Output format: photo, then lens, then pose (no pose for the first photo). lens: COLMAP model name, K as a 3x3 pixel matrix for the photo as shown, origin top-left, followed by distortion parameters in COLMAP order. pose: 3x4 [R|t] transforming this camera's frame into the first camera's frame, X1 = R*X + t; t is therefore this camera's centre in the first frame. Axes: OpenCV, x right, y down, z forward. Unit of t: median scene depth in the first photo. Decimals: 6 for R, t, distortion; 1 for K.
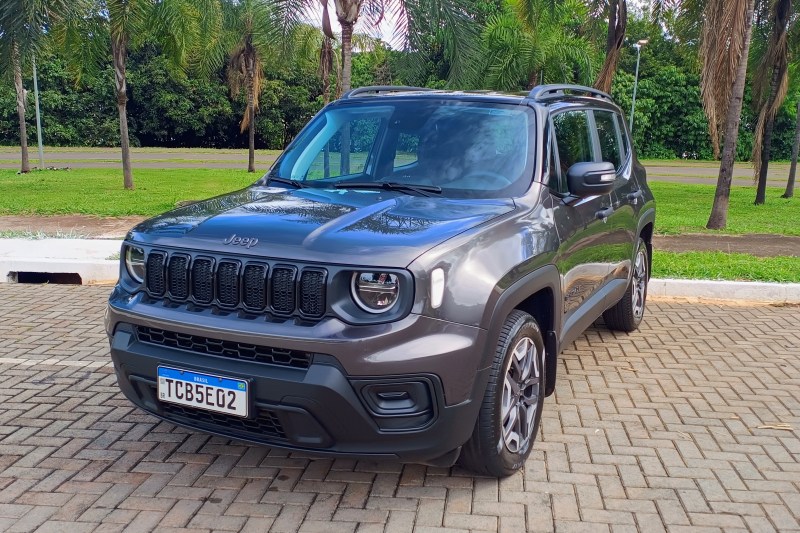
lens RADIAL K [[709.4, 0, 400.1], [0, 709.4, 209.4], [0, 0, 1]] dist [0.039451, -0.068894]
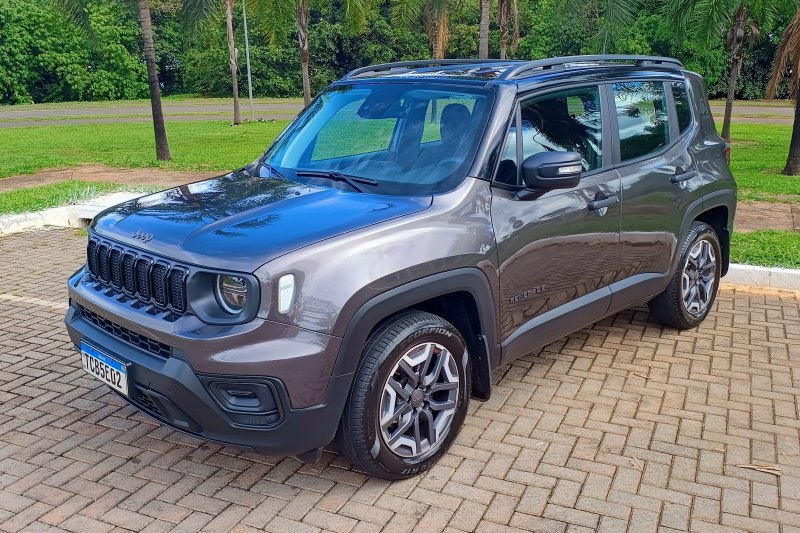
lens RADIAL K [[709.4, 0, 351.4], [0, 709.4, 208.7], [0, 0, 1]] dist [0.039451, -0.068894]
pose [[0.941251, 0.030952, -0.336287, 0.412711], [-0.006080, 0.997183, 0.074765, -0.075061], [0.337653, -0.068328, 0.938787, 0.075958]]
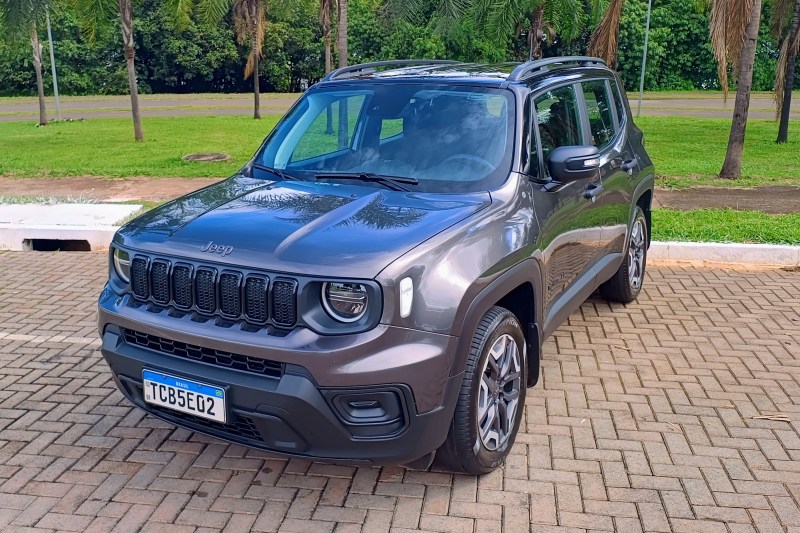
lens RADIAL K [[709.4, 0, 339.6], [0, 709.4, 171.9], [0, 0, 1]] dist [0.039451, -0.068894]
pose [[0.995219, -0.022623, -0.095013, 0.049695], [0.025752, 0.999161, 0.031841, -0.088647], [0.094213, -0.034135, 0.994967, -0.005370]]
